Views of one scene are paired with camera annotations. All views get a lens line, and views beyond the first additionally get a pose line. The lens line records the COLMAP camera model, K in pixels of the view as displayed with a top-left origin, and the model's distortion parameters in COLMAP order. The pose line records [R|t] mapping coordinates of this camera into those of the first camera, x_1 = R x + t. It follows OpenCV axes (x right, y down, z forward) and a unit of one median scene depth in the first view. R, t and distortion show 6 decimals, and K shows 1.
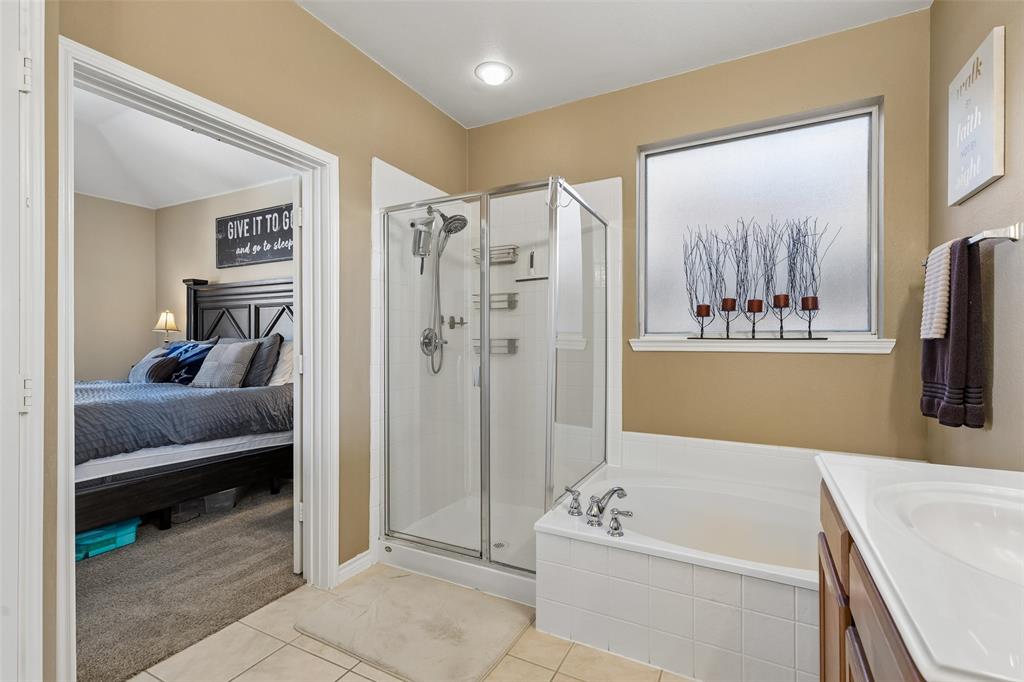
lens RADIAL K [[463.1, 0, 516.9], [0, 463.1, 342.8], [0, 0, 1]] dist [0.012223, -0.003554]
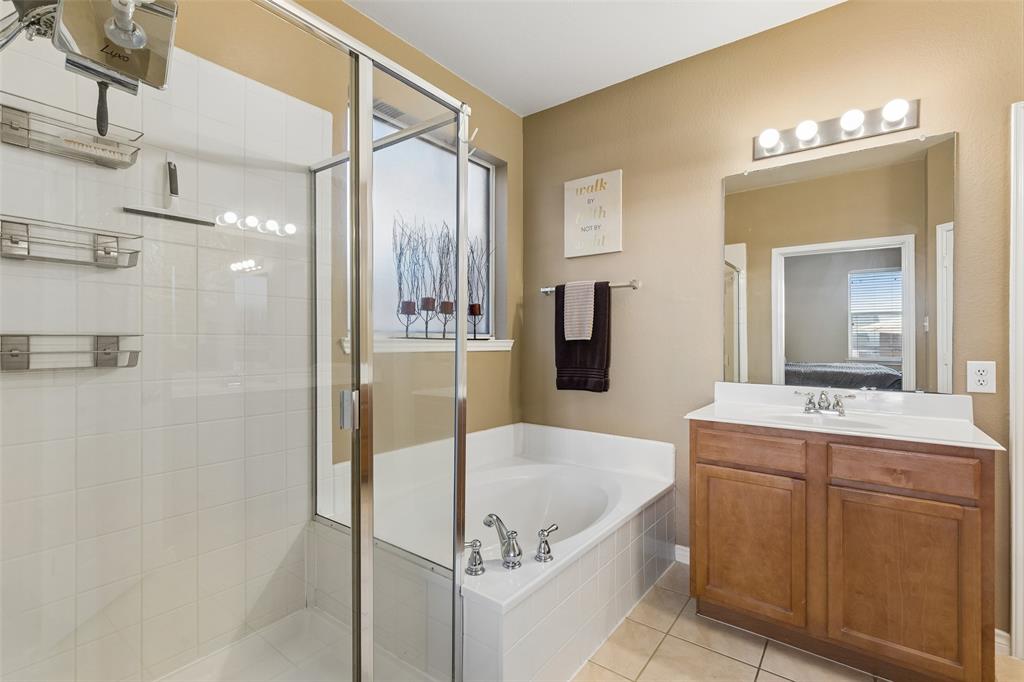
lens RADIAL K [[463.1, 0, 516.8], [0, 463.1, 341.6], [0, 0, 1]] dist [0.012223, -0.003554]
pose [[0.159701, -0.002854, 0.987161, -0.467833], [-0.004440, 0.999984, 0.003609, -0.006637], [-0.987155, -0.004960, 0.159685, 0.630351]]
